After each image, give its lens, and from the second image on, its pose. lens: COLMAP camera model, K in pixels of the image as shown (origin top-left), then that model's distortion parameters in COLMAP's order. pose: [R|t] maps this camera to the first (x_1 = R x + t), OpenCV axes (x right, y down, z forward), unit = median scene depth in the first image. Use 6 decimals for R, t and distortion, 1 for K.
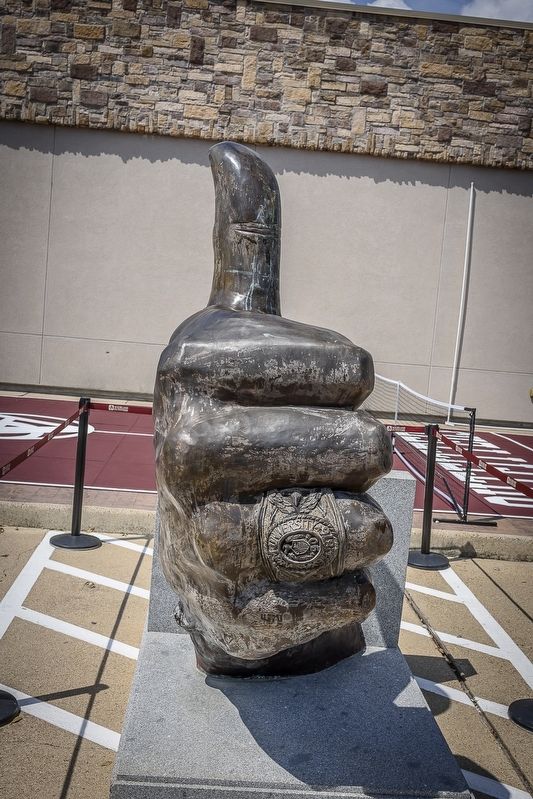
lens RADIAL K [[908.7, 0, 271.5], [0, 908.7, 403.2], [0, 0, 1]] dist [0.004473, 0.000000]
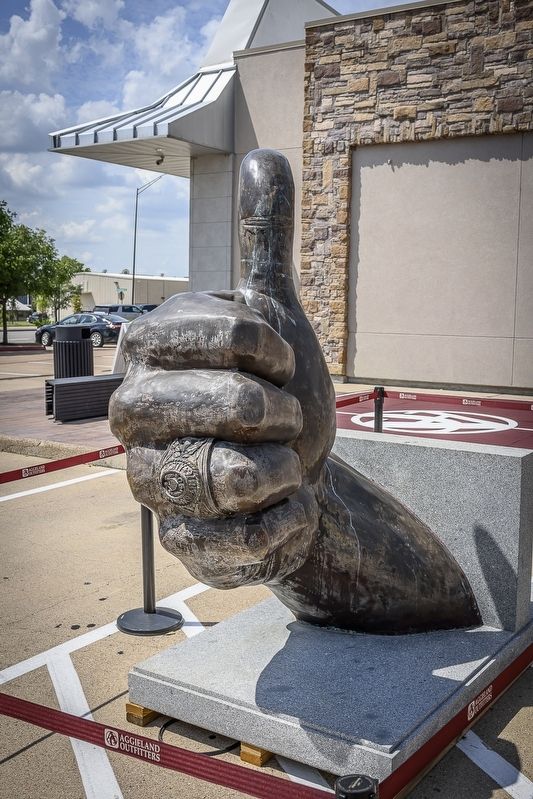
lens RADIAL K [[908.7, 0, 273.2], [0, 908.7, 398.8], [0, 0, 1]] dist [0.004473, 0.000000]
pose [[0.794767, -0.006363, -0.606882, 0.752672], [-0.003930, 0.999870, -0.015631, 0.054680], [0.606902, 0.014808, 0.794638, 0.106787]]
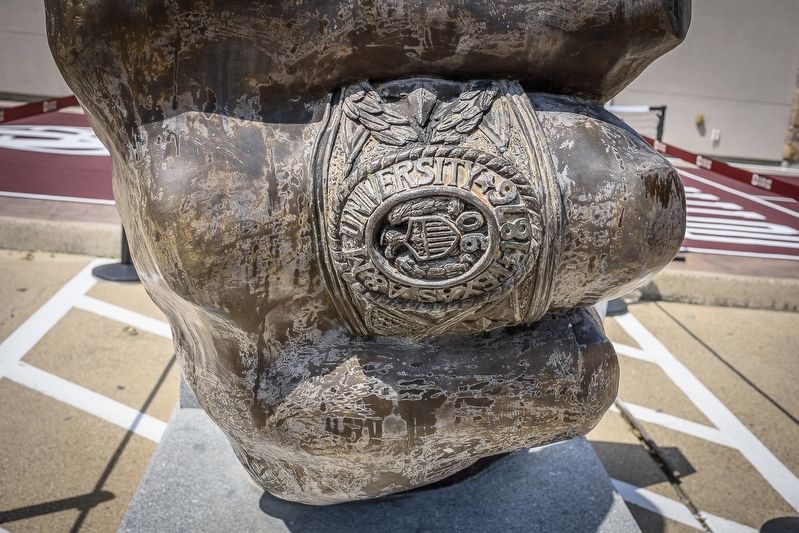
lens RADIAL K [[908.7, 0, 401.9], [0, 908.7, 266.0], [0, 0, 1]] dist [0.004473, 0.000000]
pose [[0.999931, 0.011726, -0.000418, 0.018108], [-0.011579, 0.991950, 0.126100, 0.109032], [0.001893, -0.126086, 0.992017, 0.573119]]
